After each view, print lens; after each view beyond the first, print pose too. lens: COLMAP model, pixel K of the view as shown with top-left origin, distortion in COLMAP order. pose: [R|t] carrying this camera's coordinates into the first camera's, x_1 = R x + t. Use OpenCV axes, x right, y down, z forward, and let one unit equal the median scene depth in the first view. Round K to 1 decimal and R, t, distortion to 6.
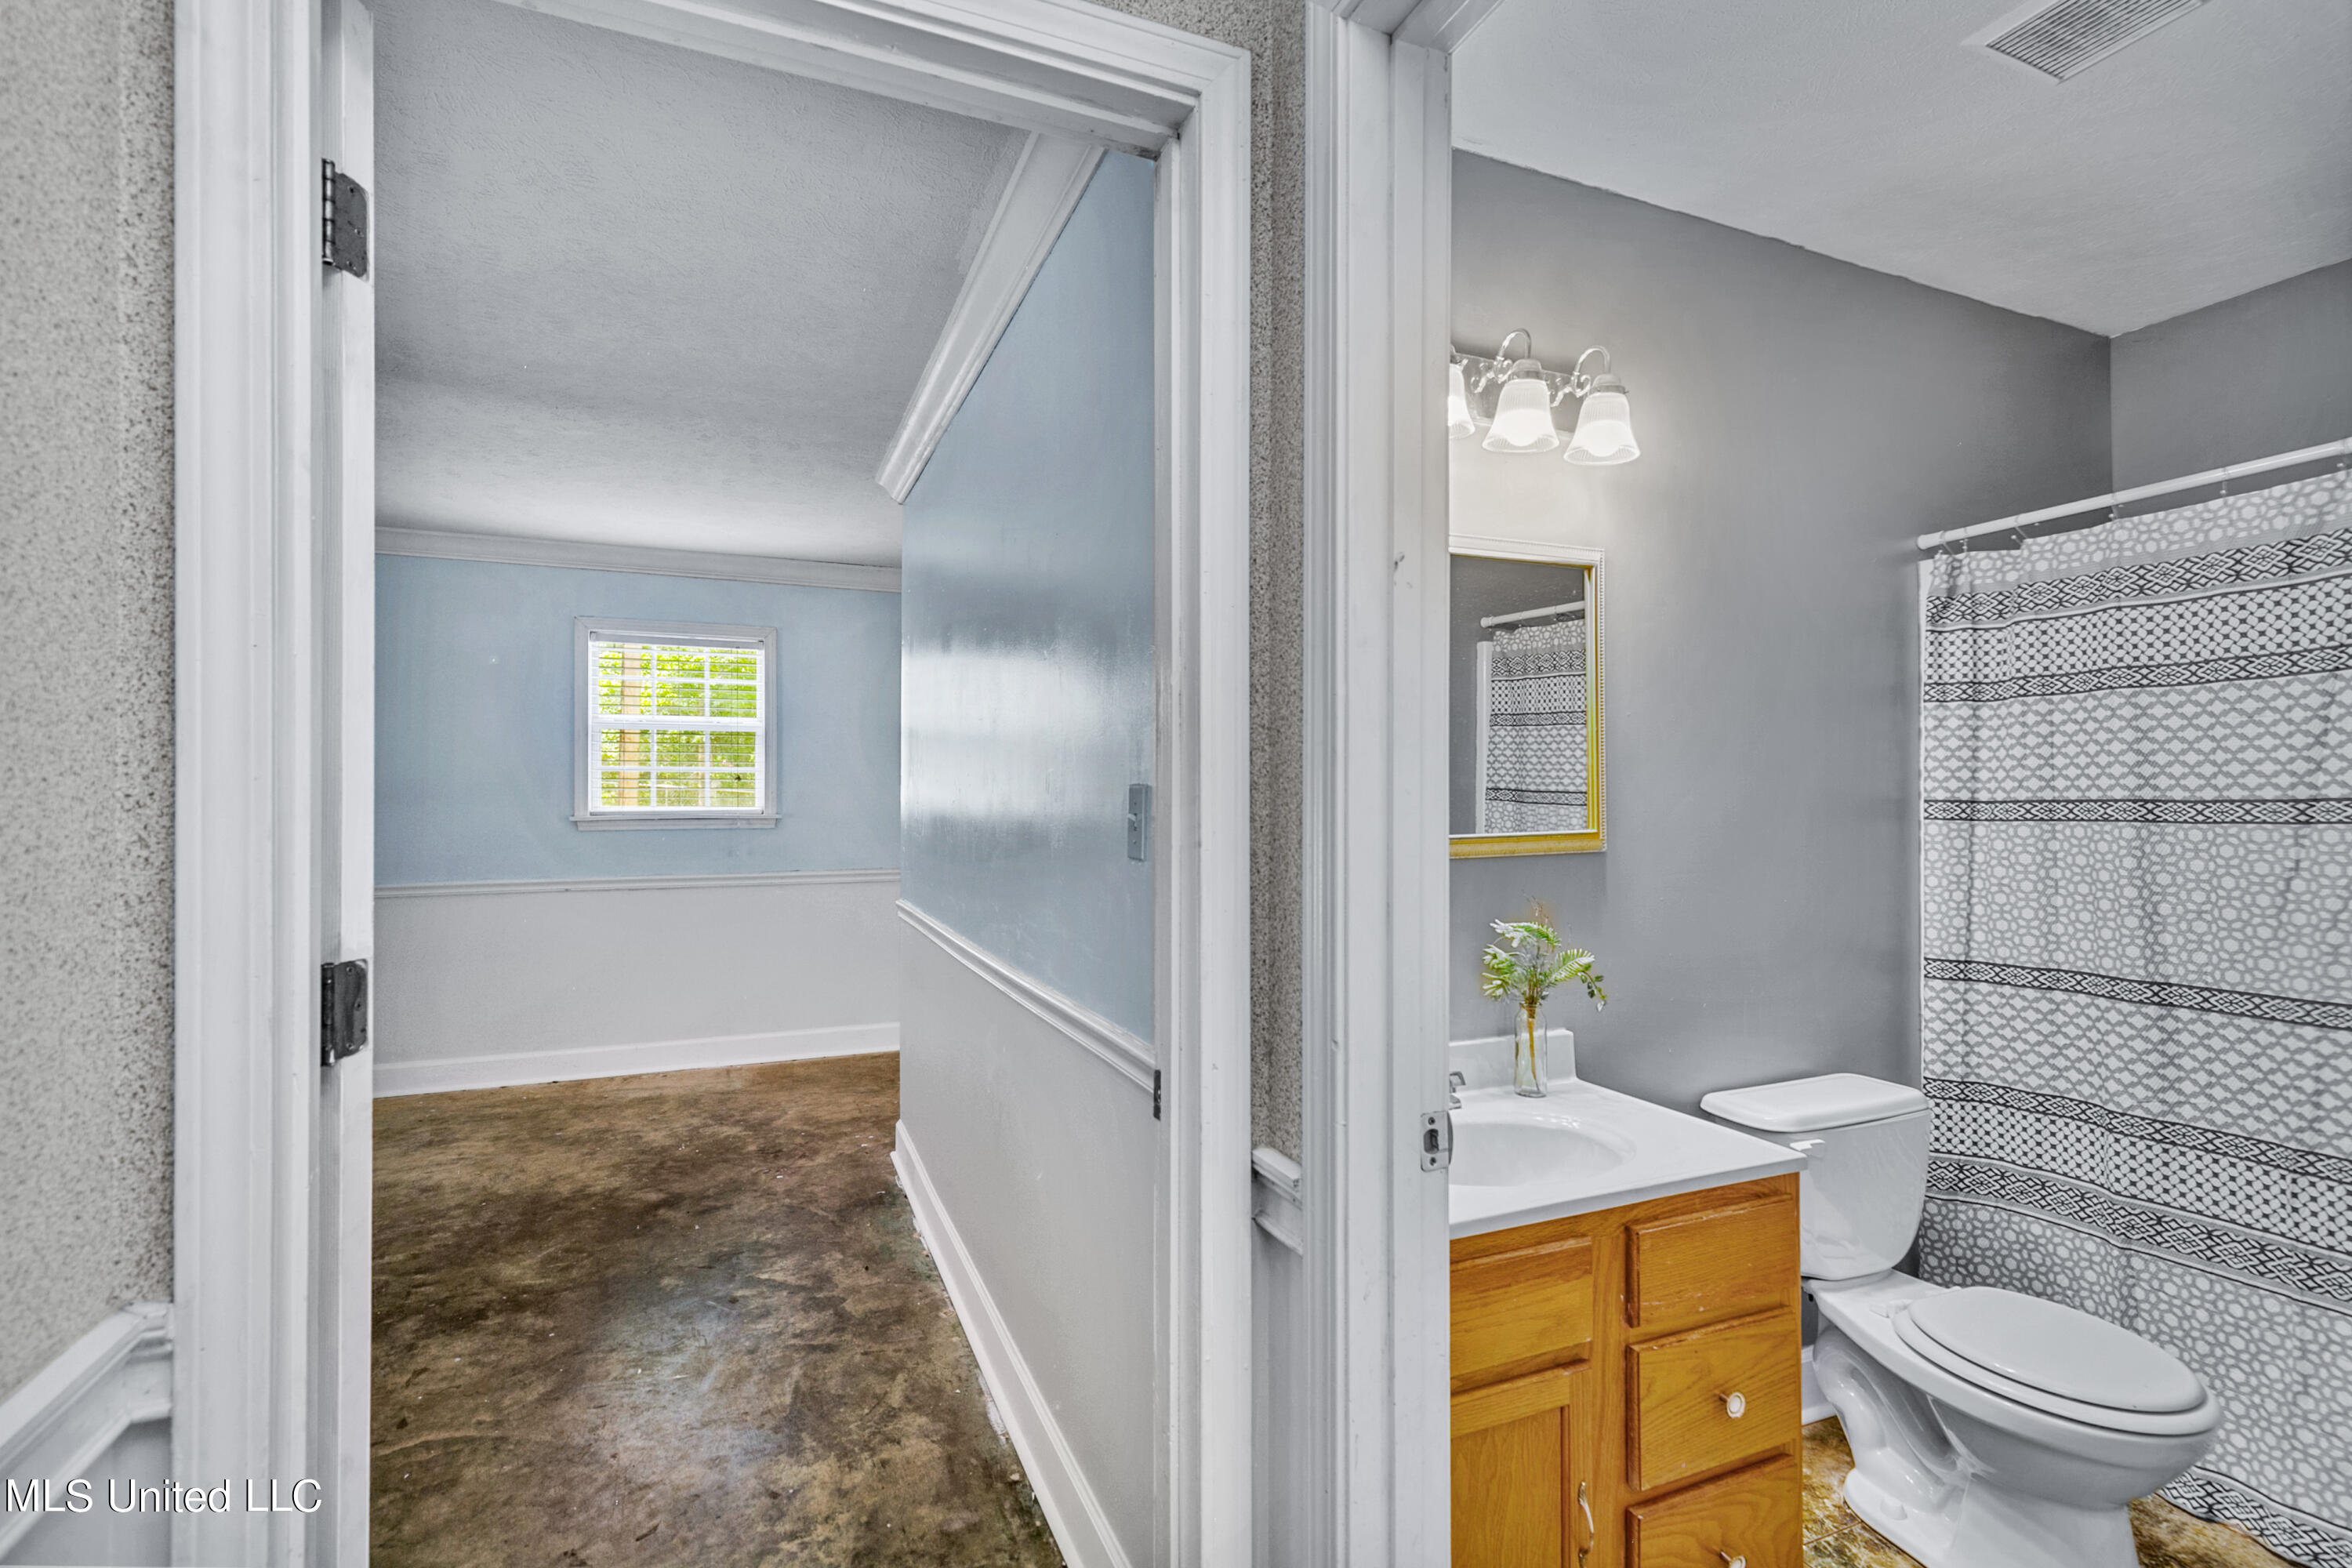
lens RADIAL K [[1059.9, 0, 1168.6], [0, 1059.9, 800.3], [0, 0, 1]] dist [0.000813, 0.000062]
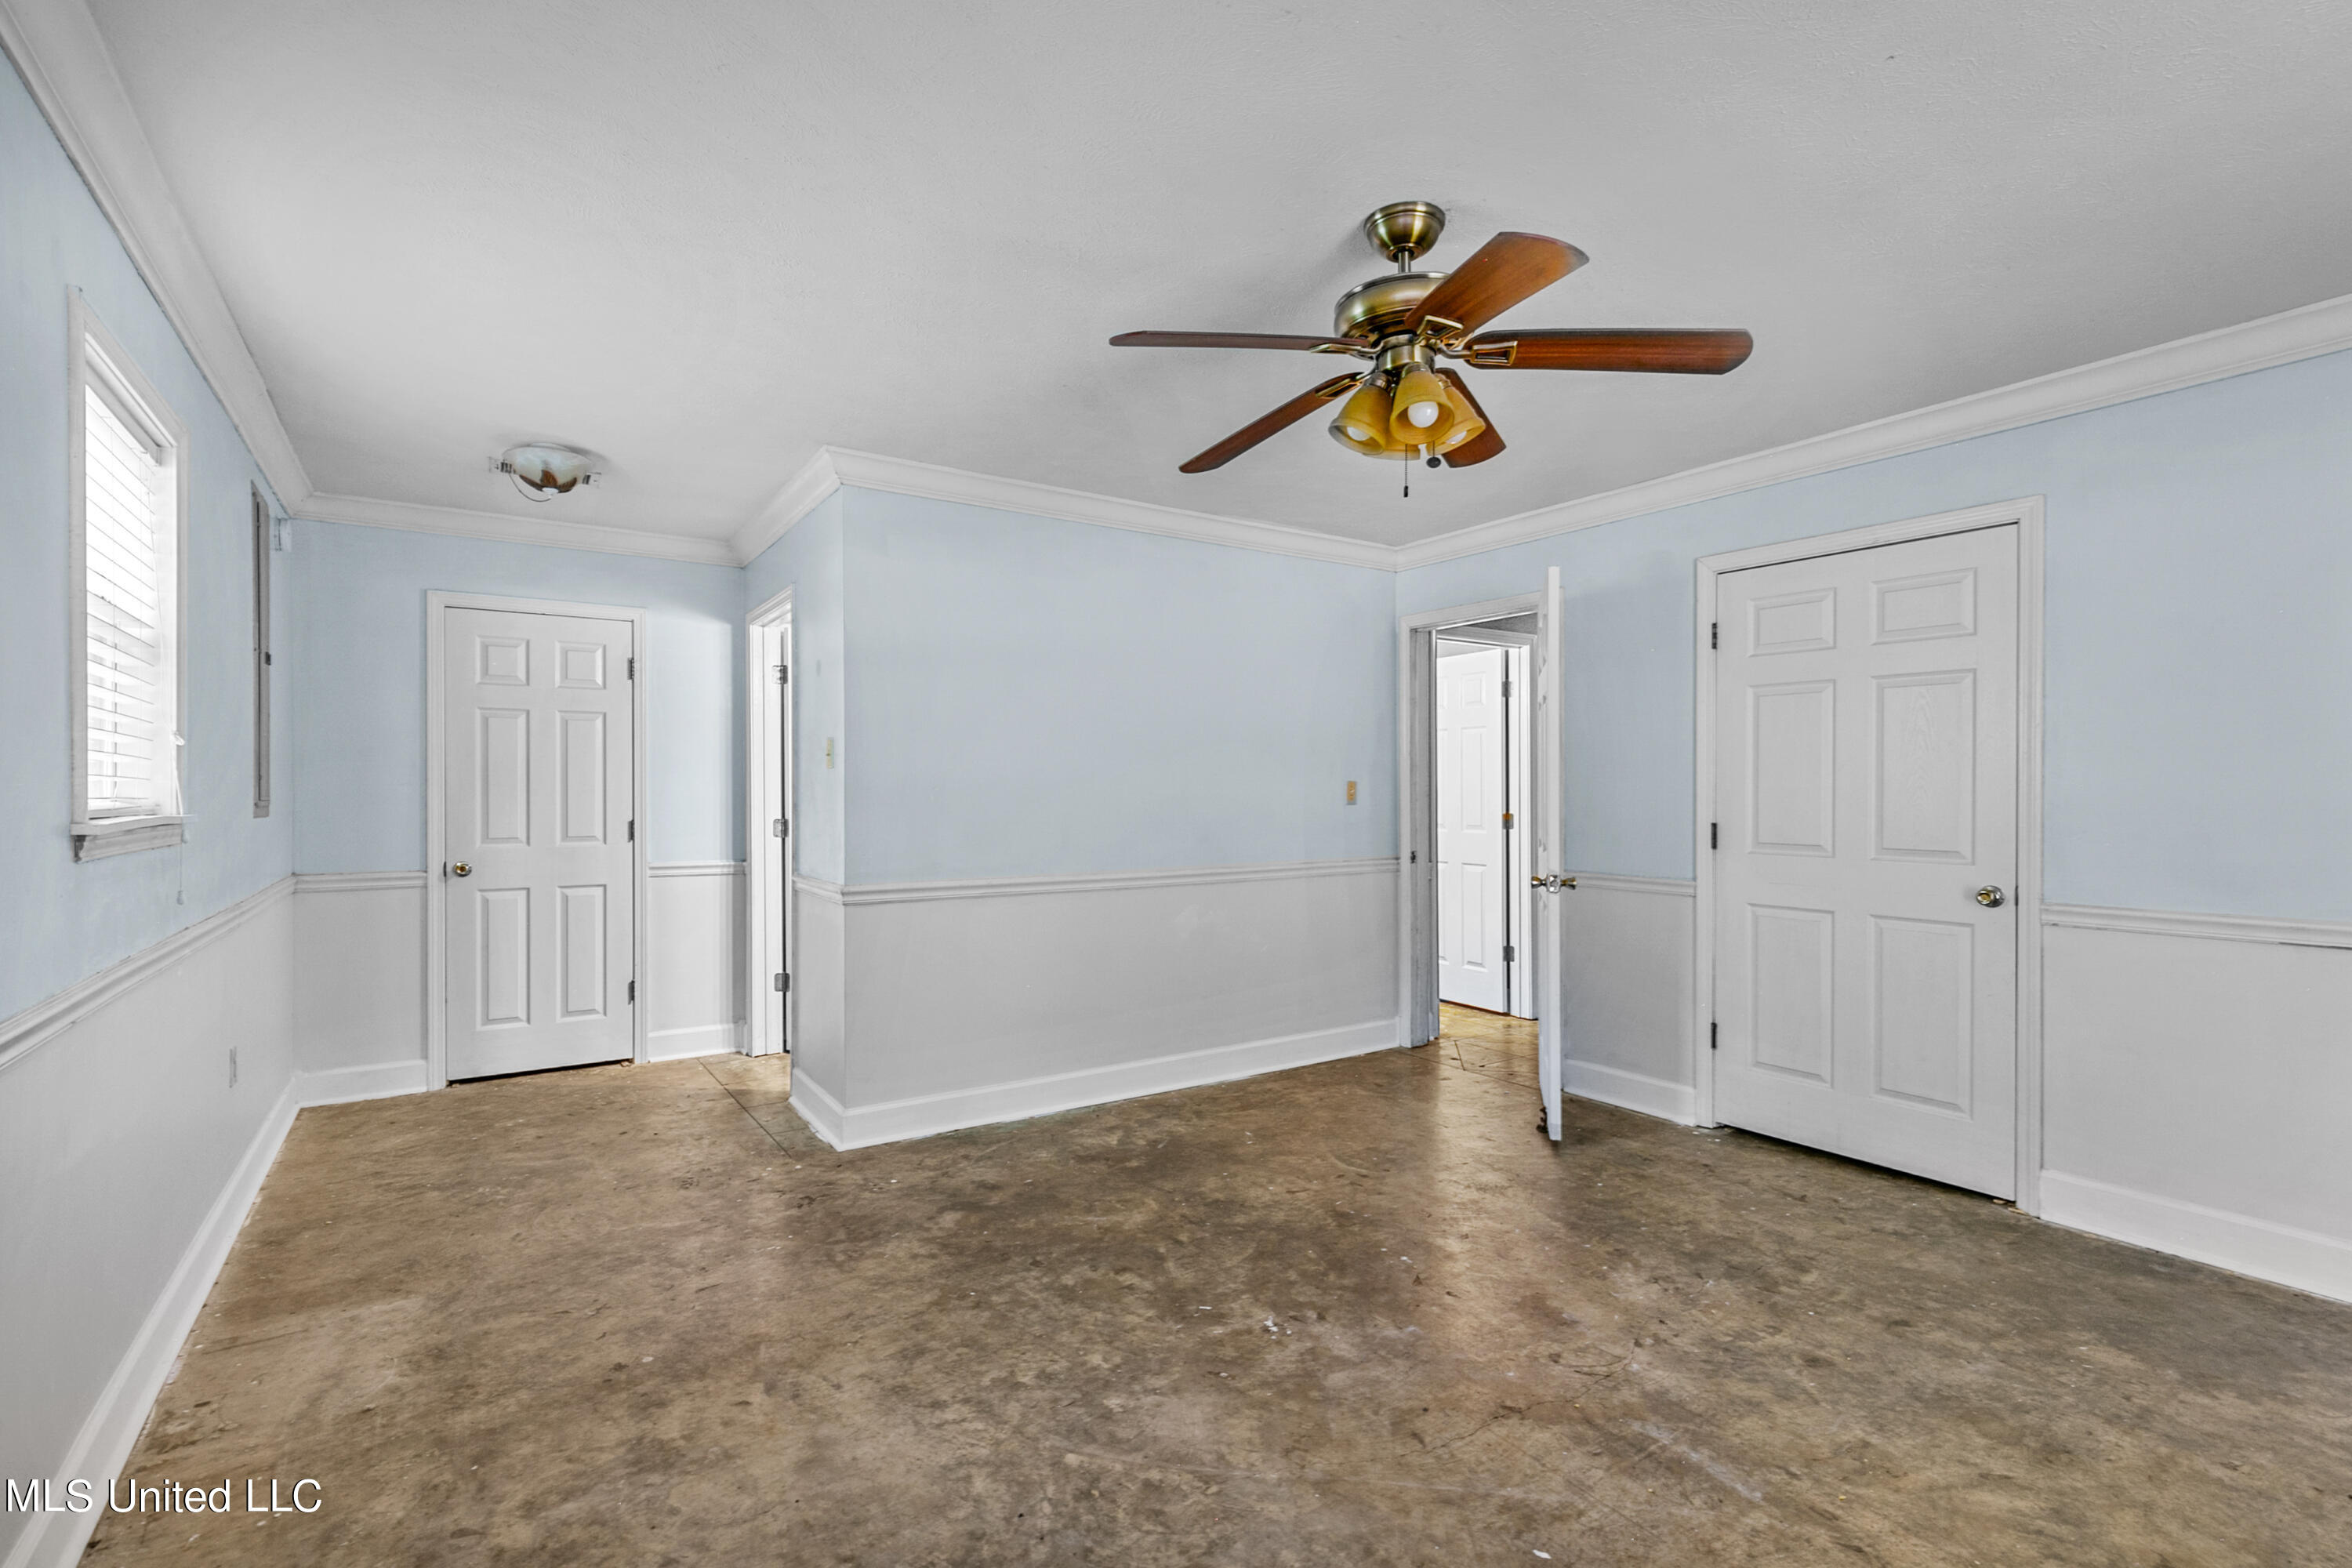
lens RADIAL K [[1073.7, 0, 1176.0], [0, 1073.7, 784.0], [0, 0, 1]] dist [0.003811, 0.000170]
pose [[-0.195988, 0.008777, 0.980567, -1.292225], [0.003549, 0.999960, -0.008241, 0.007837], [-0.980600, 0.001865, -0.196011, 0.890439]]
